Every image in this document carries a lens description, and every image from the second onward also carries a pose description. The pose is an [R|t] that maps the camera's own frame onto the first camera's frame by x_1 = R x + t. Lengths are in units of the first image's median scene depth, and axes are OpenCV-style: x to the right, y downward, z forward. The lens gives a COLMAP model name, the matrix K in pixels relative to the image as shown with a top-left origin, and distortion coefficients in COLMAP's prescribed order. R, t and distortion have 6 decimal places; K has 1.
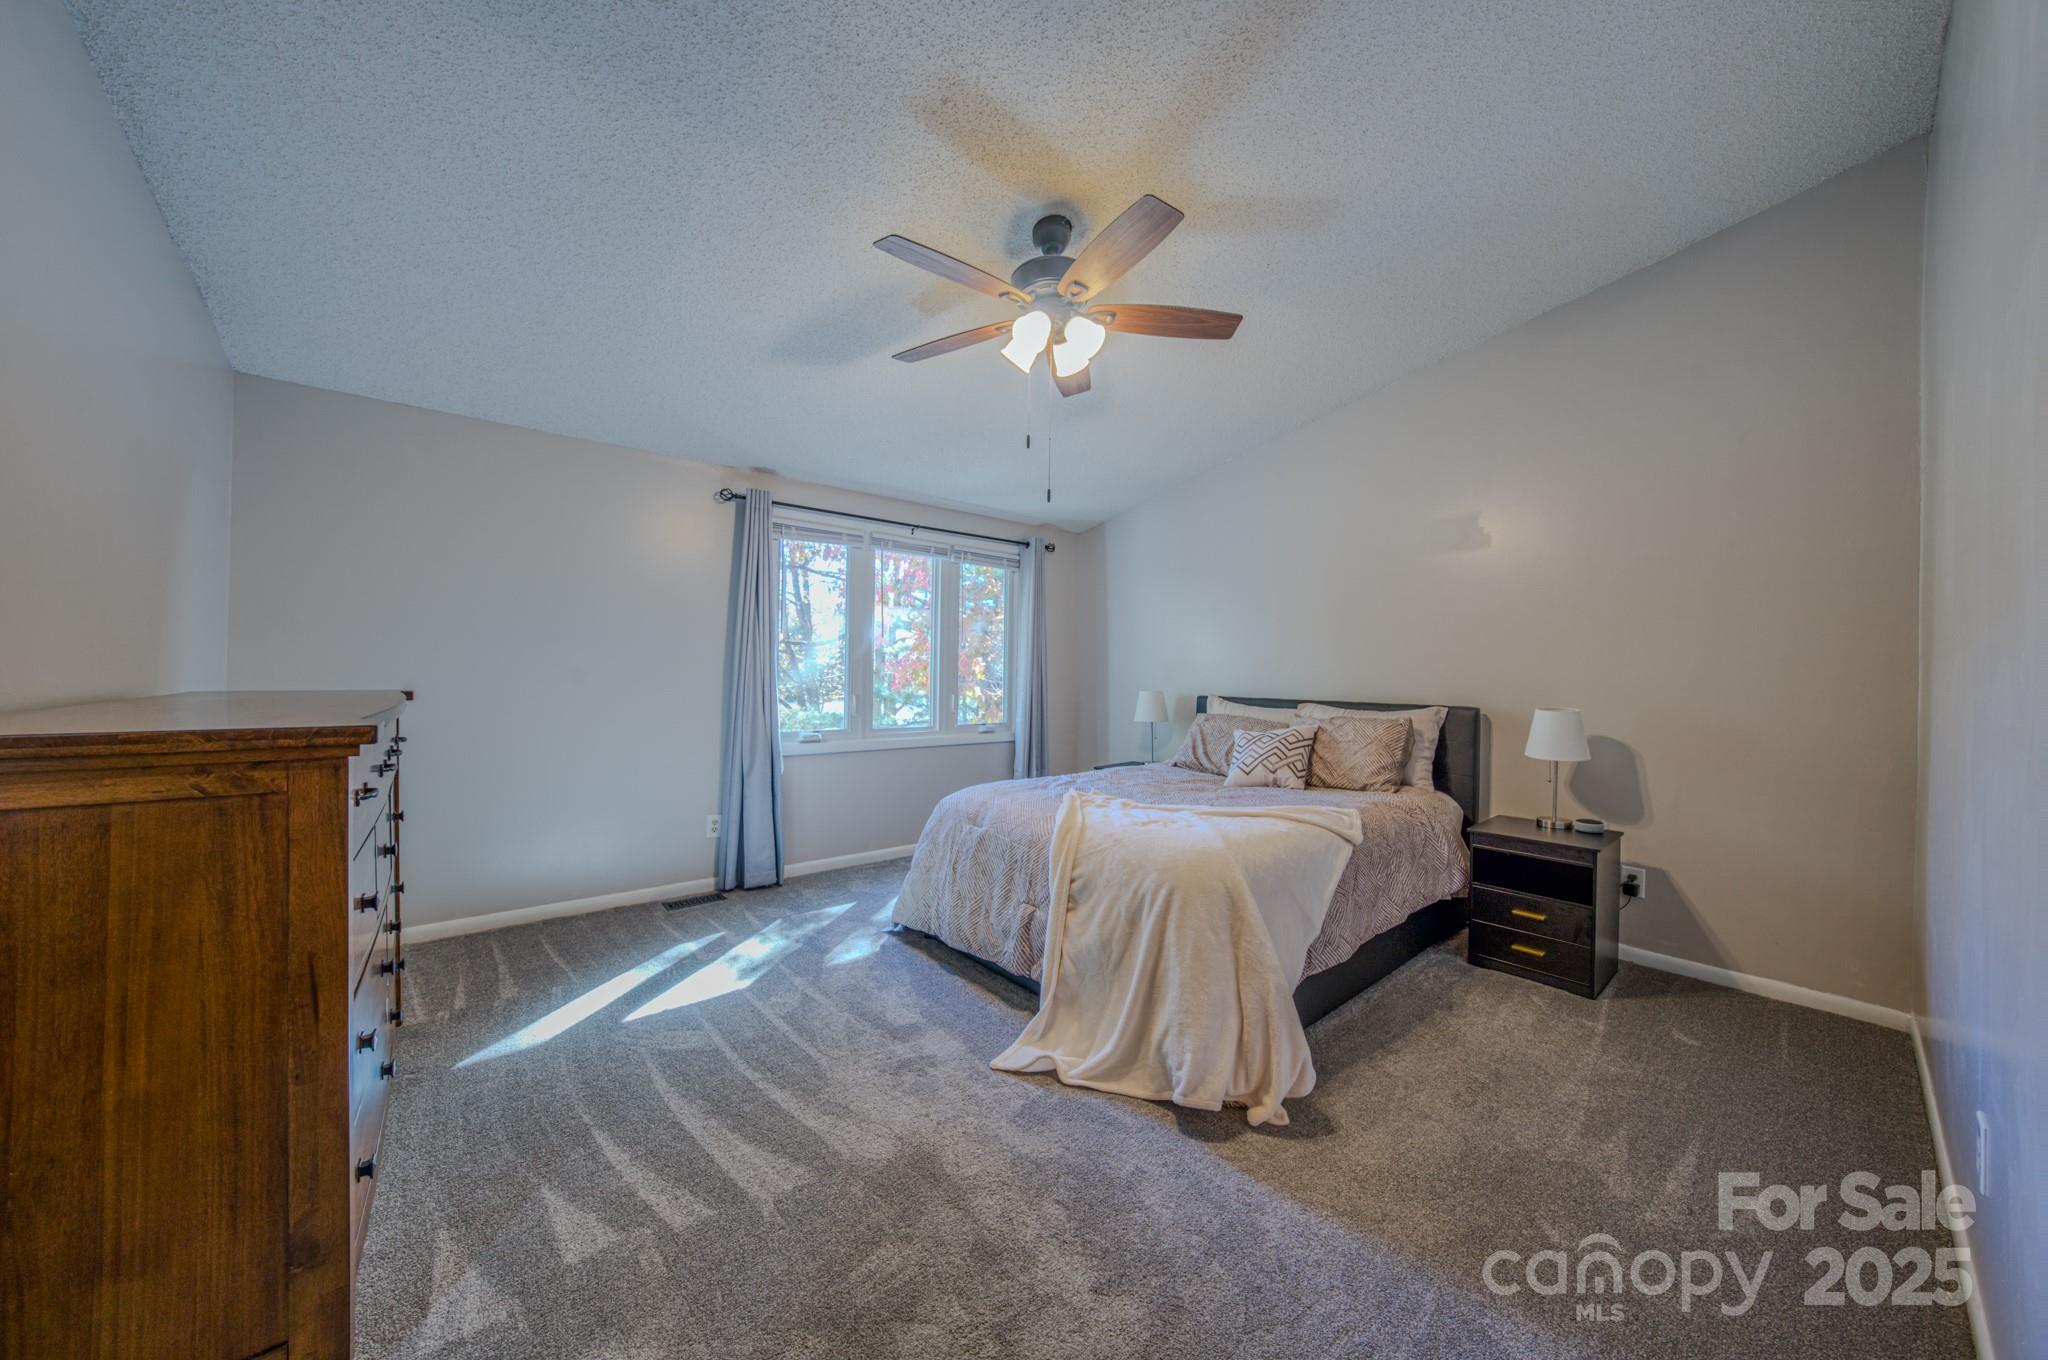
lens RADIAL K [[707.6, 0, 1090.7], [0, 707.6, 669.6], [0, 0, 1]] dist [-0.022411, 0.003316]
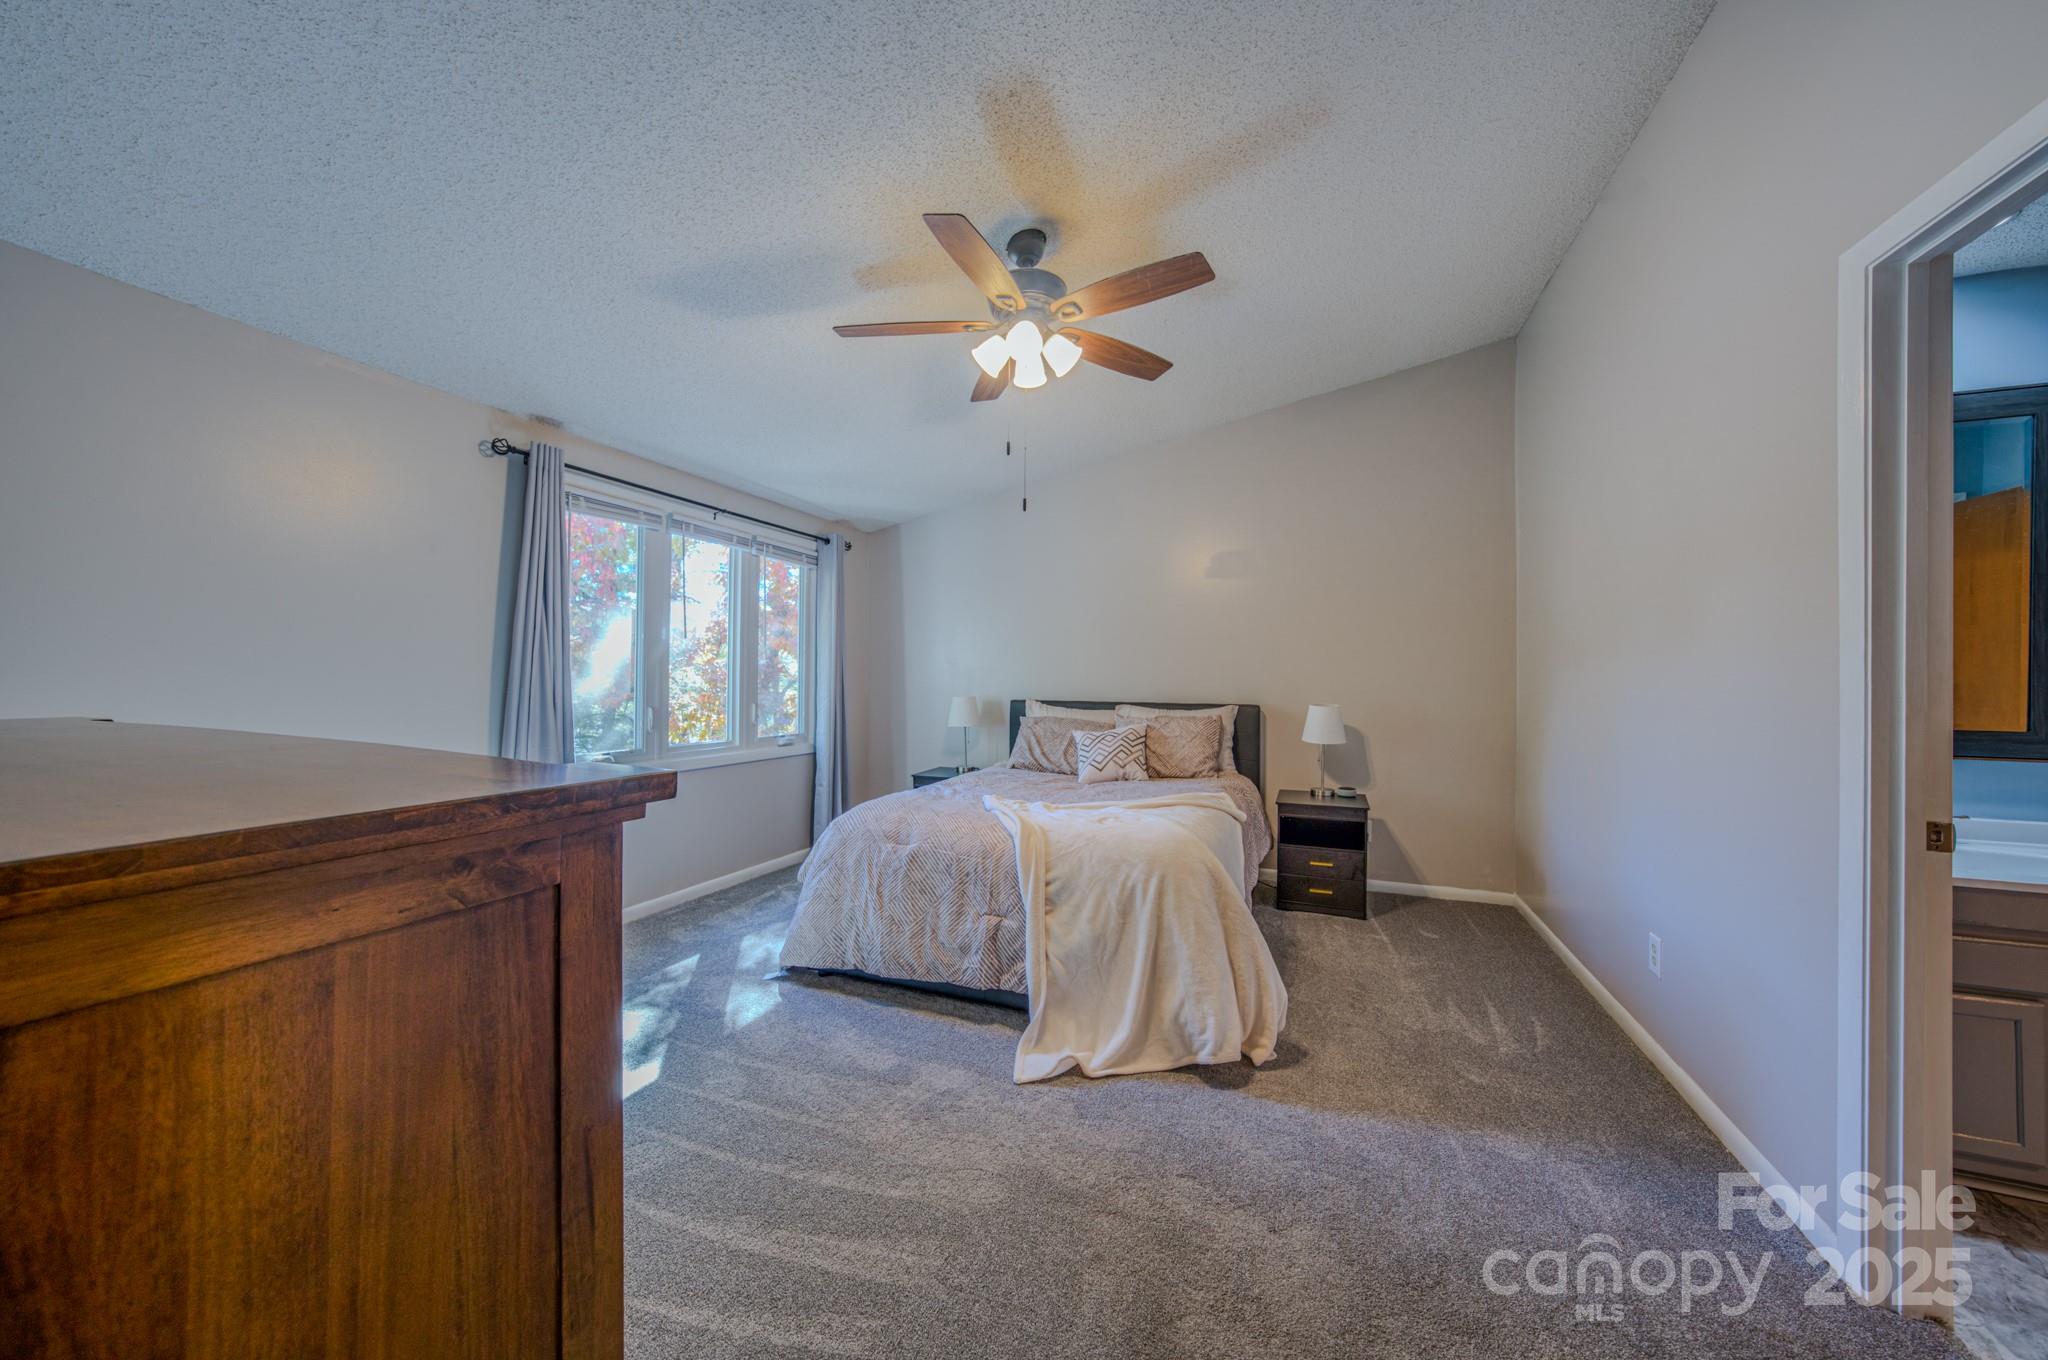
lens RADIAL K [[707.6, 0, 1007.6], [0, 707.6, 668.8], [0, 0, 1]] dist [-0.022411, 0.003316]
pose [[0.887932, -0.000181, 0.459975, -0.530916], [0.001979, 0.999992, -0.003426, -0.008745], [-0.459971, 0.003953, 0.887925, 0.114887]]
